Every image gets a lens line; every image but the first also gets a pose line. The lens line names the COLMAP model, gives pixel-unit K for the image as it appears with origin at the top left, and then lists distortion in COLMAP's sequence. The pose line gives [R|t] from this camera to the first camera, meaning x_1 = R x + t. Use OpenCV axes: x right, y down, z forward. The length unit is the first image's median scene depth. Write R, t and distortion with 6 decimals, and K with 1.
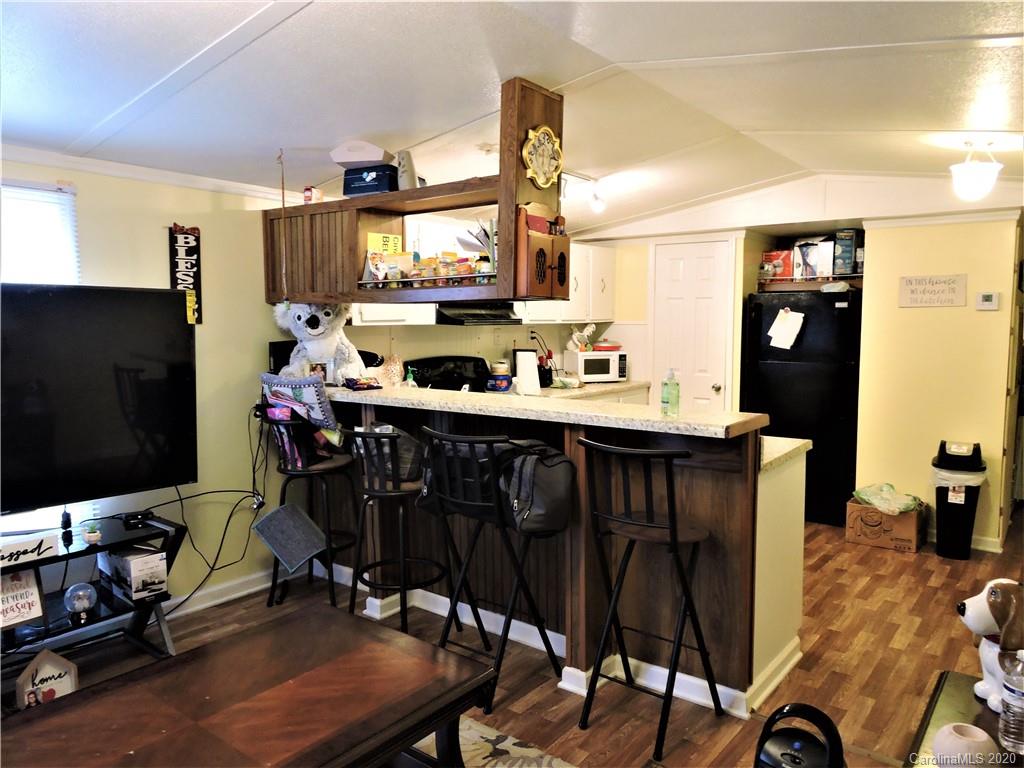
lens RADIAL K [[732.4, 0, 512.0], [0, 732.4, 384.0], [0, 0, 1]] dist [0.008381, -0.001774]
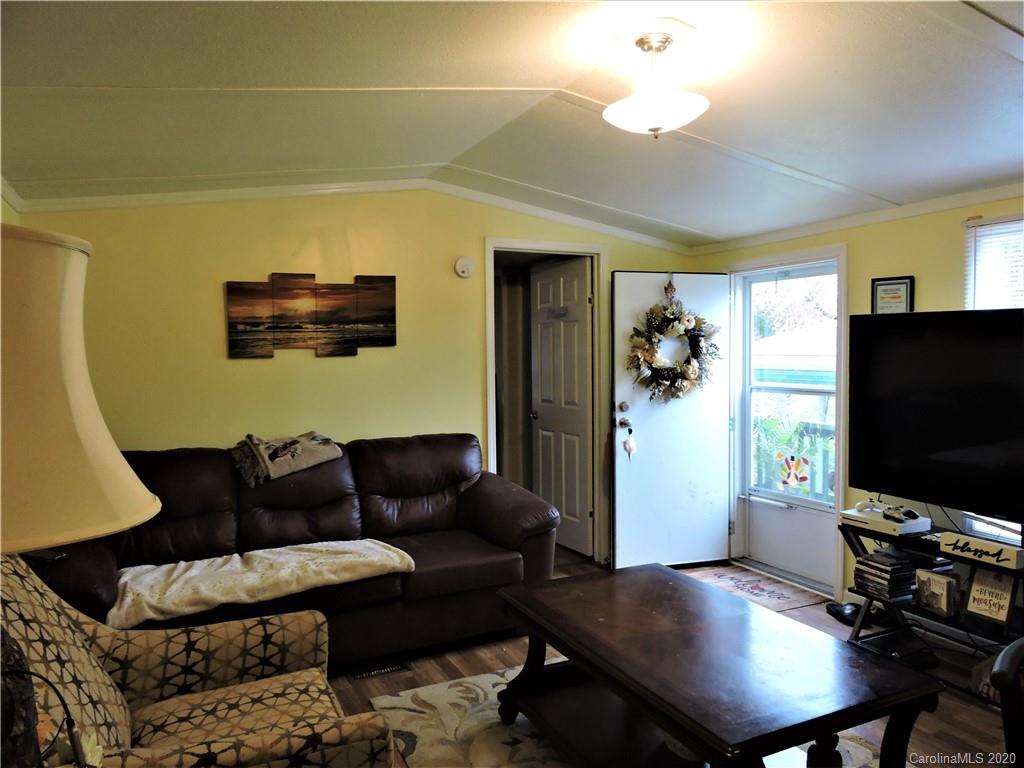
lens RADIAL K [[732.4, 0, 512.0], [0, 732.4, 384.0], [0, 0, 1]] dist [0.008381, -0.001774]
pose [[-0.441183, 0.044644, -0.896306, 0.617792], [-0.067801, 0.994249, 0.082896, -0.065600], [0.894852, 0.097343, -0.435619, 0.808001]]
